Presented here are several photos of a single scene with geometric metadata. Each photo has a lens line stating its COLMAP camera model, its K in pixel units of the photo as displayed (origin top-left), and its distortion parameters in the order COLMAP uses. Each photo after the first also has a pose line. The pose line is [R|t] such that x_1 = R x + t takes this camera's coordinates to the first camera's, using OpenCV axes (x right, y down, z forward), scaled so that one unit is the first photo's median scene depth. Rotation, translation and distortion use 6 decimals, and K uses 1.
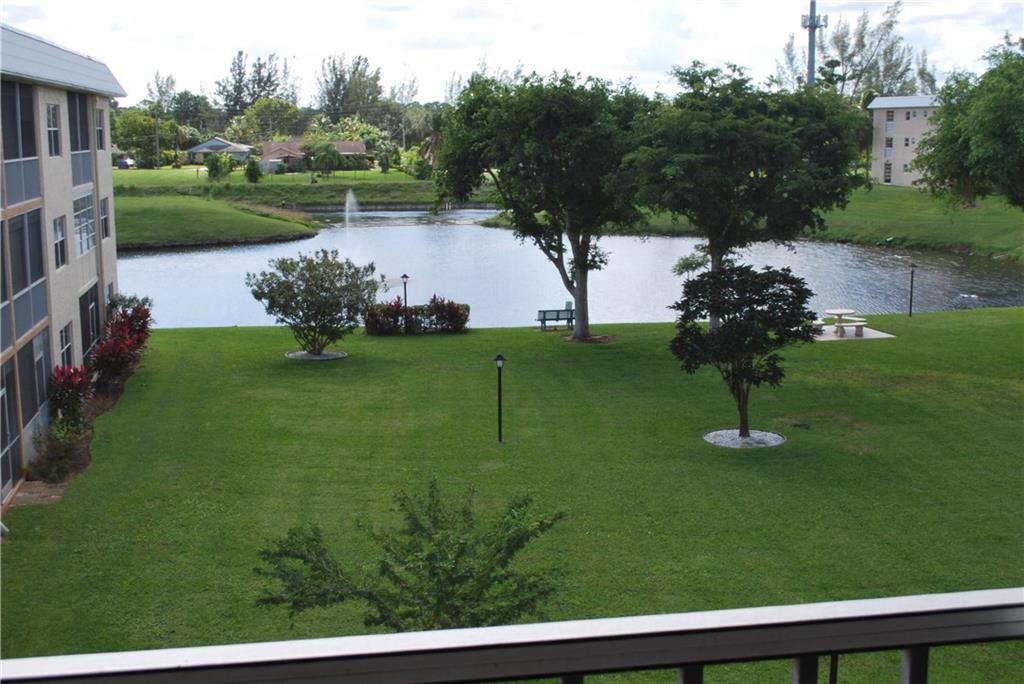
lens RADIAL K [[1240.5, 0, 508.8], [0, 1240.5, 336.7], [0, 0, 1]] dist [-0.050486, 0.000000]
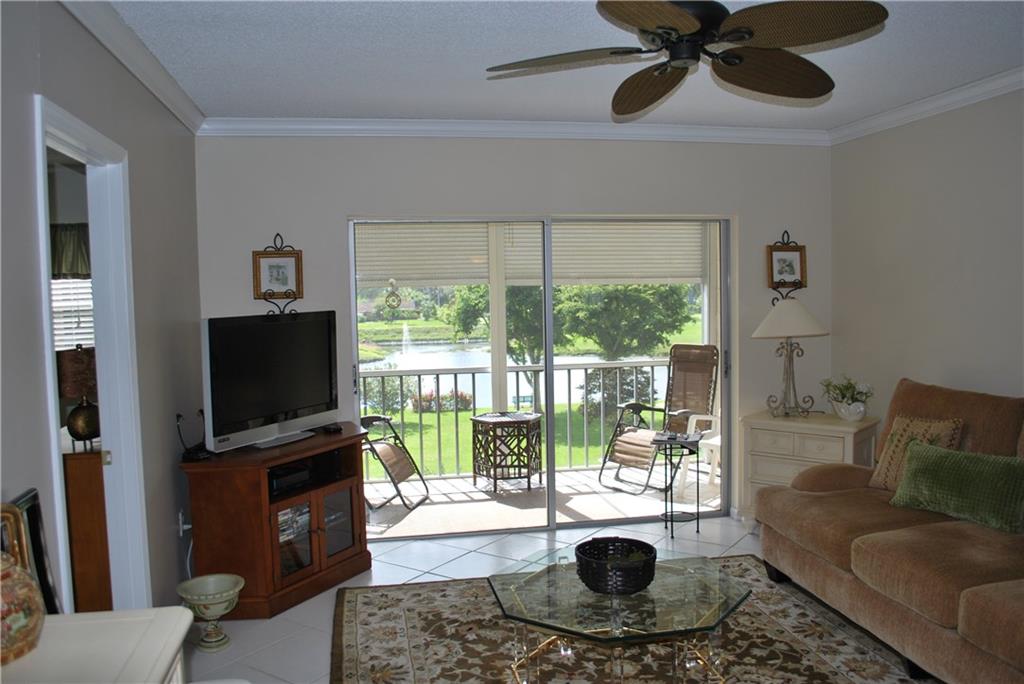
lens RADIAL K [[807.5, 0, 512.1], [0, 807.5, 348.6], [0, 0, 1]] dist [-0.083894, 0.013603]
pose [[0.999815, -0.018864, 0.003698, 0.021706], [0.019132, 0.995195, -0.096029, 0.021936], [-0.001869, 0.096082, 0.995372, -0.137244]]
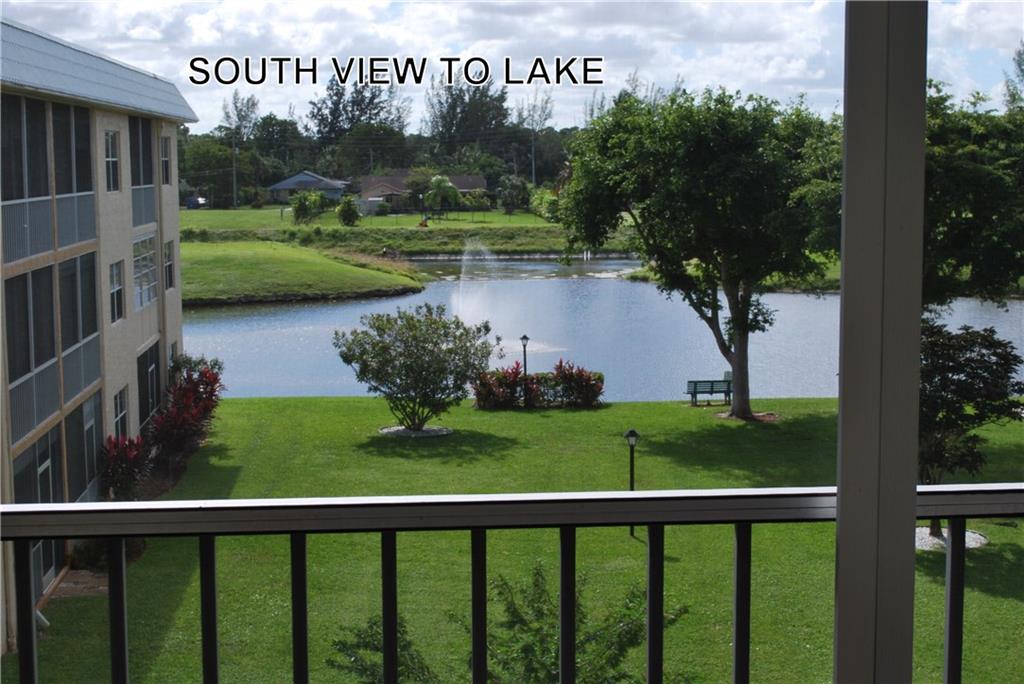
lens RADIAL K [[1557.6, 0, 513.0], [0, 1557.6, 340.9], [0, 0, 1]] dist [-0.022470, 0.000000]
pose [[0.995153, 0.007691, -0.098034, 0.010261], [-0.012678, 0.998651, -0.050348, 0.005826], [0.097515, 0.051347, 0.993909, -0.029628]]
